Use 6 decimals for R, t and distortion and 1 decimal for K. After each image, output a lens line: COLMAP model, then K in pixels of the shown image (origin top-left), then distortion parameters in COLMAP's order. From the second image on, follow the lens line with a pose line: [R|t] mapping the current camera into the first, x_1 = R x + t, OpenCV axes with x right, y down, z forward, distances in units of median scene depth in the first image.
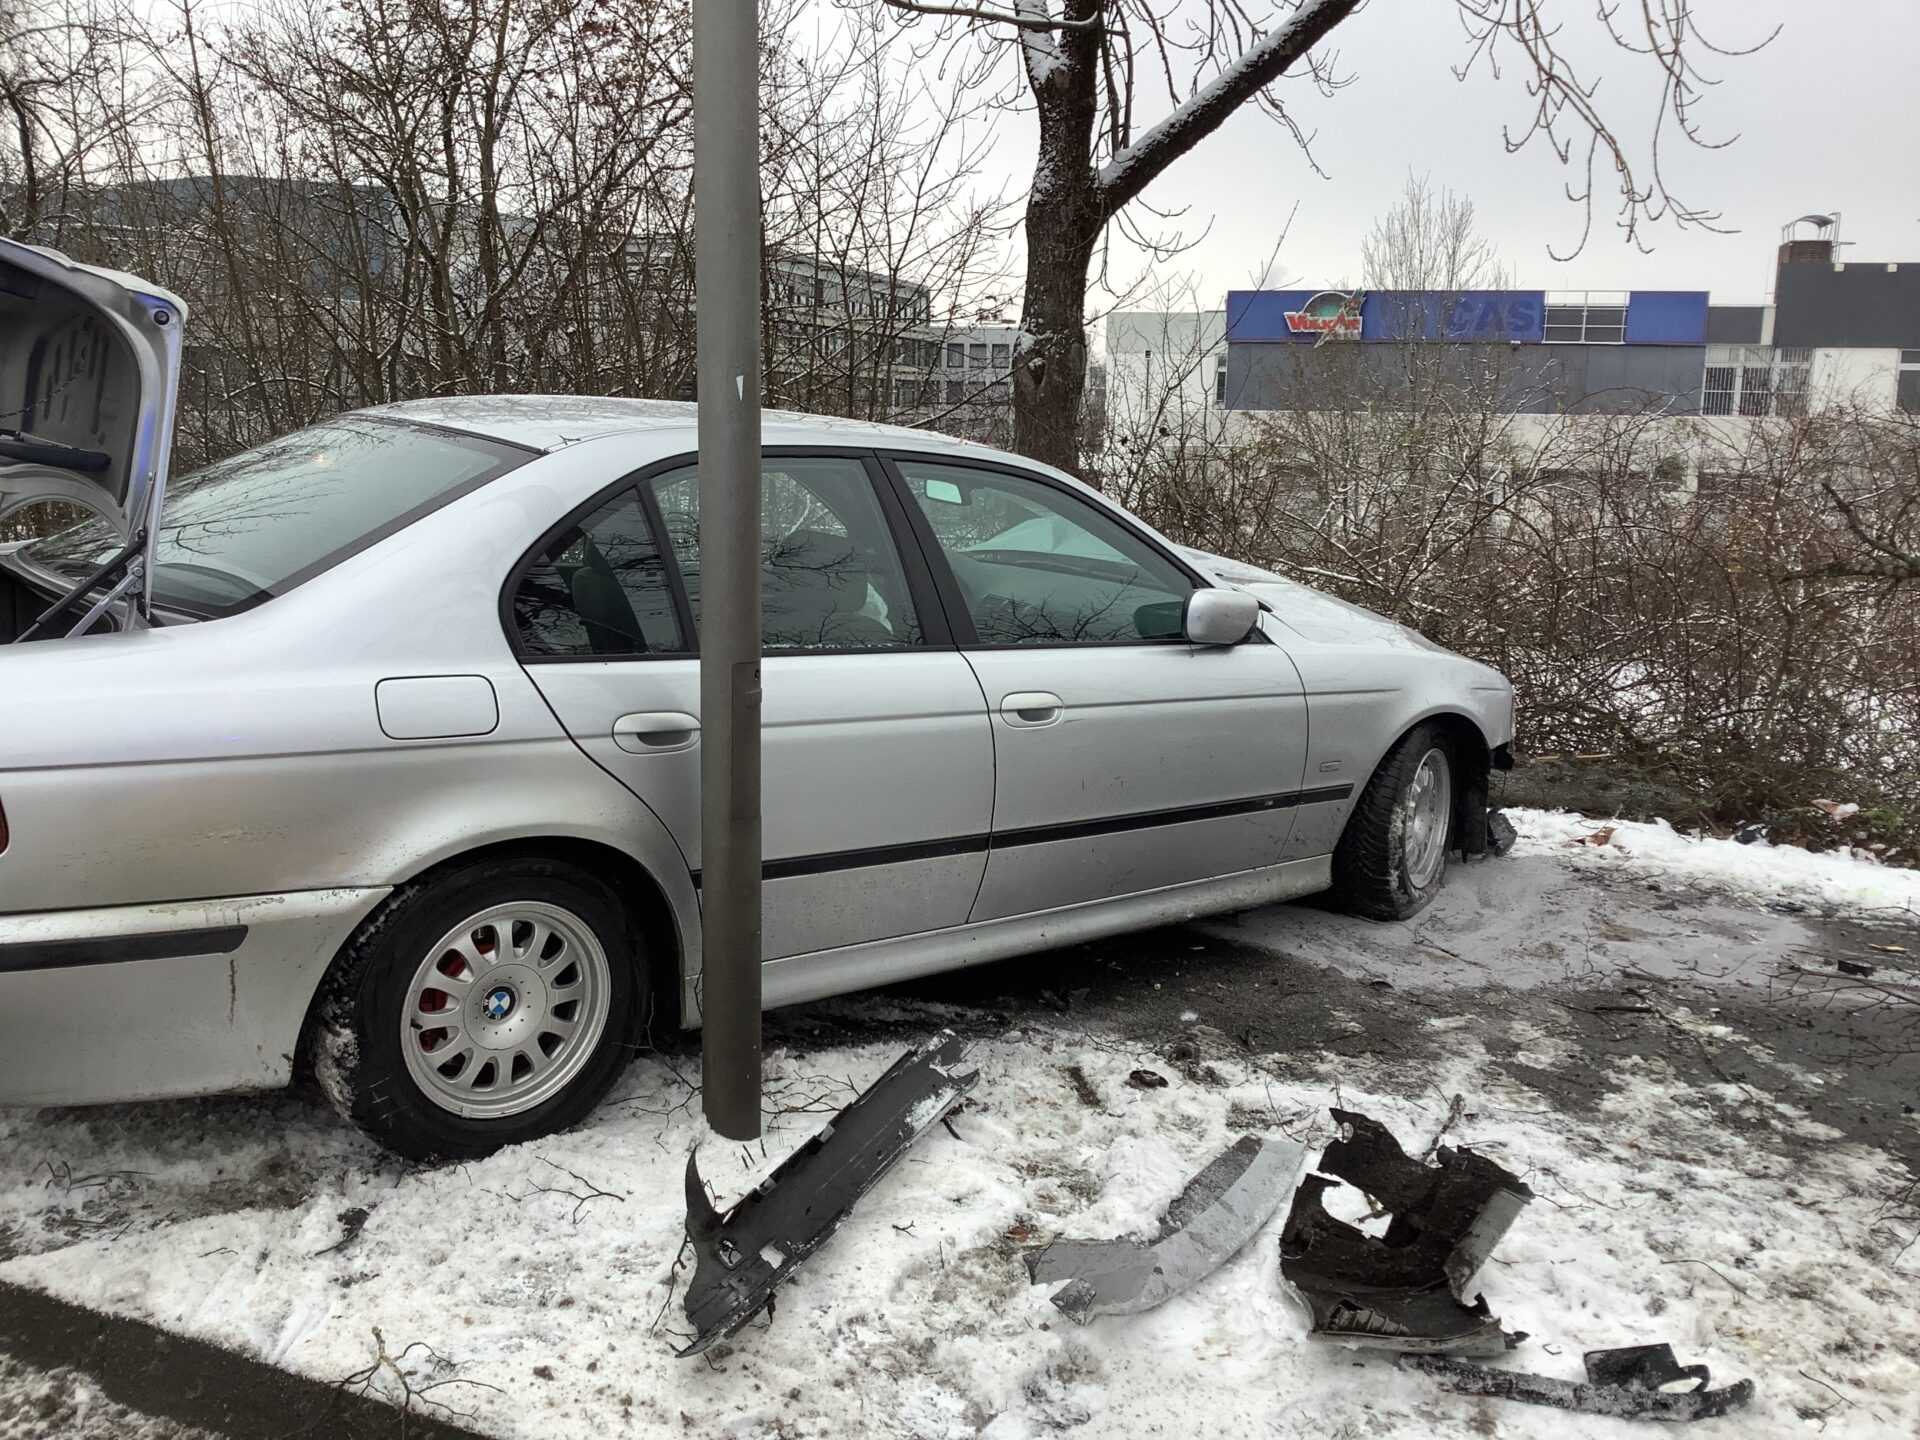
lens RADIAL K [[1747.1, 0, 960.0], [0, 1747.1, 720.0], [0, 0, 1]] dist [-0.001118, -0.070355]
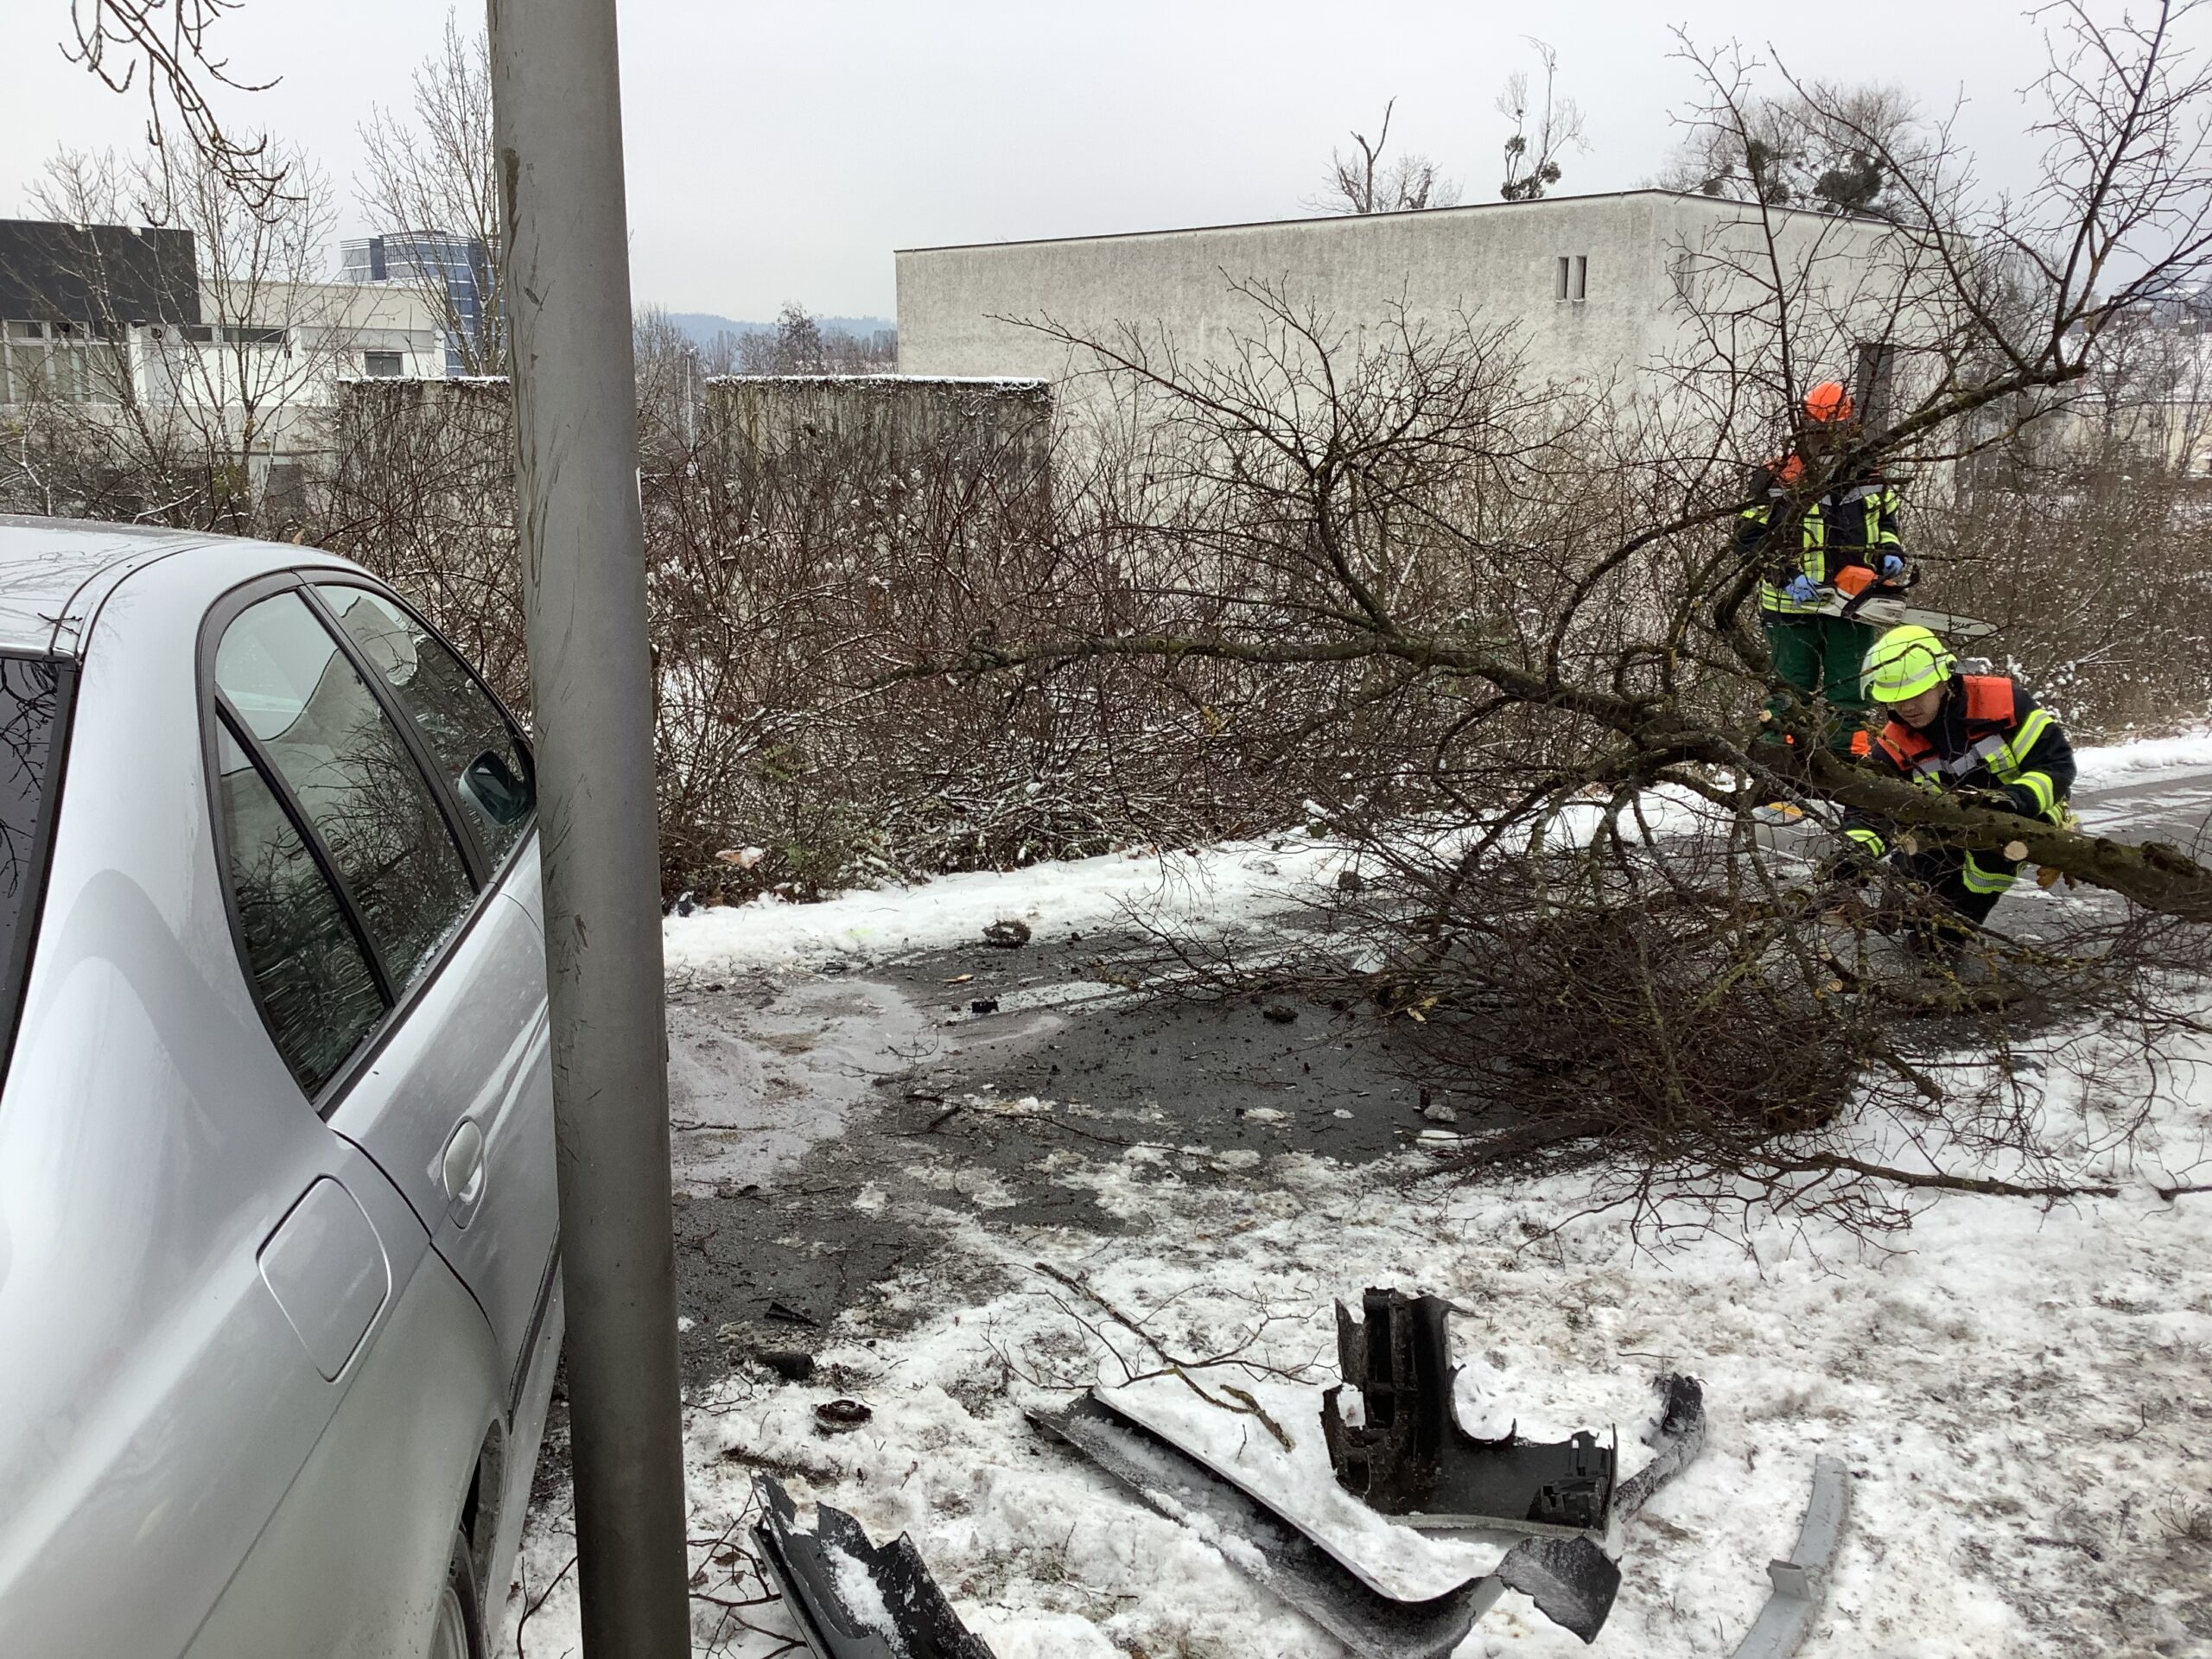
lens RADIAL K [[2020.7, 0, 1099.6], [0, 2020.7, 832.9], [0, 0, 1]] dist [0.003237, -0.082298]
pose [[0.459509, -0.192236, 0.867120, -0.510622], [0.165385, 0.977740, 0.129118, -0.103660], [-0.872639, 0.084078, 0.481073, 0.541876]]
